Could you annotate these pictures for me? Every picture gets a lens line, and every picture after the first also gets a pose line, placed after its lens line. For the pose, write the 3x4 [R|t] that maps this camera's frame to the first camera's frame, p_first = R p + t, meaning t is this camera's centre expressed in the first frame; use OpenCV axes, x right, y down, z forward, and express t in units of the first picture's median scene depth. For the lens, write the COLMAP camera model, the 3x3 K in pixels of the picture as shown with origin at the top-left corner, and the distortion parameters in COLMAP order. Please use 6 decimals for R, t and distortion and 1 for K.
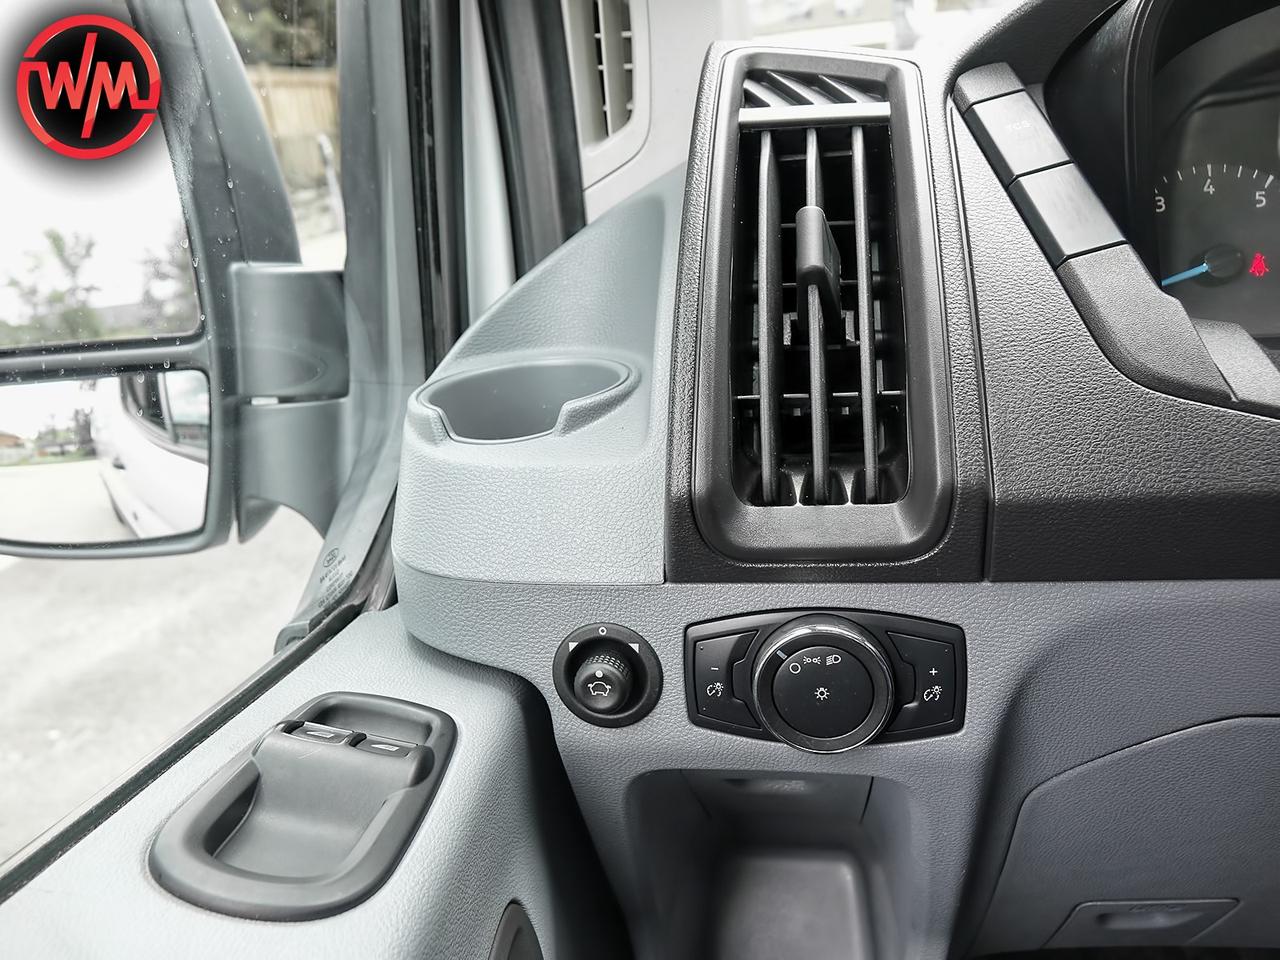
lens RADIAL K [[966.8, 0, 640.0], [0, 966.8, 480.0], [0, 0, 1]] dist [-0.003238, -0.007797]
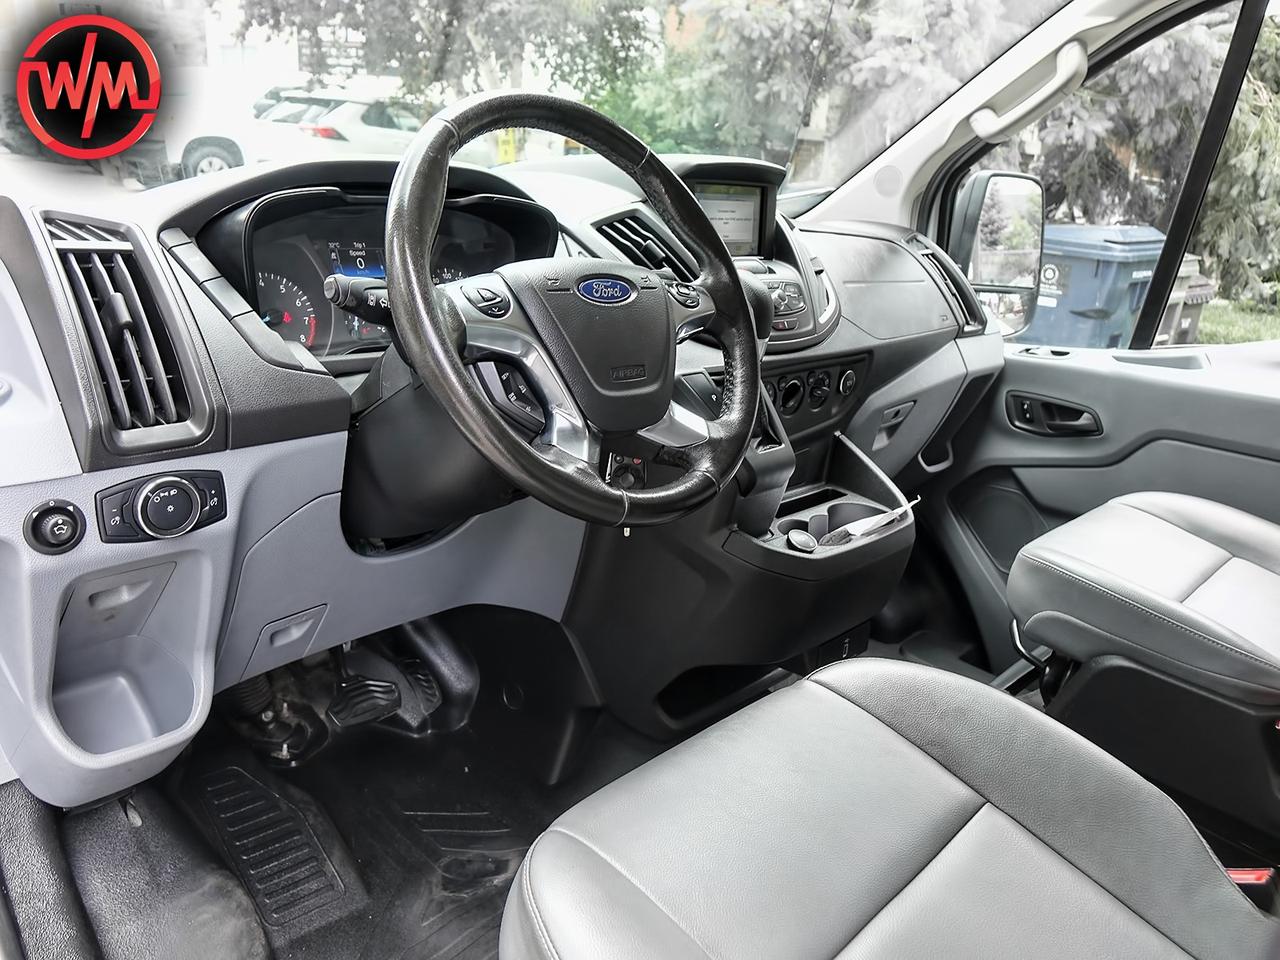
lens RADIAL K [[966.8, 0, 640.0], [0, 966.8, 480.0], [0, 0, 1]] dist [-0.003238, -0.007797]
pose [[0.543503, -0.141152, 0.827454, -1.050552], [0.165457, 0.984435, 0.059252, 0.197867], [-0.822939, 0.104704, 0.558398, -1.147704]]
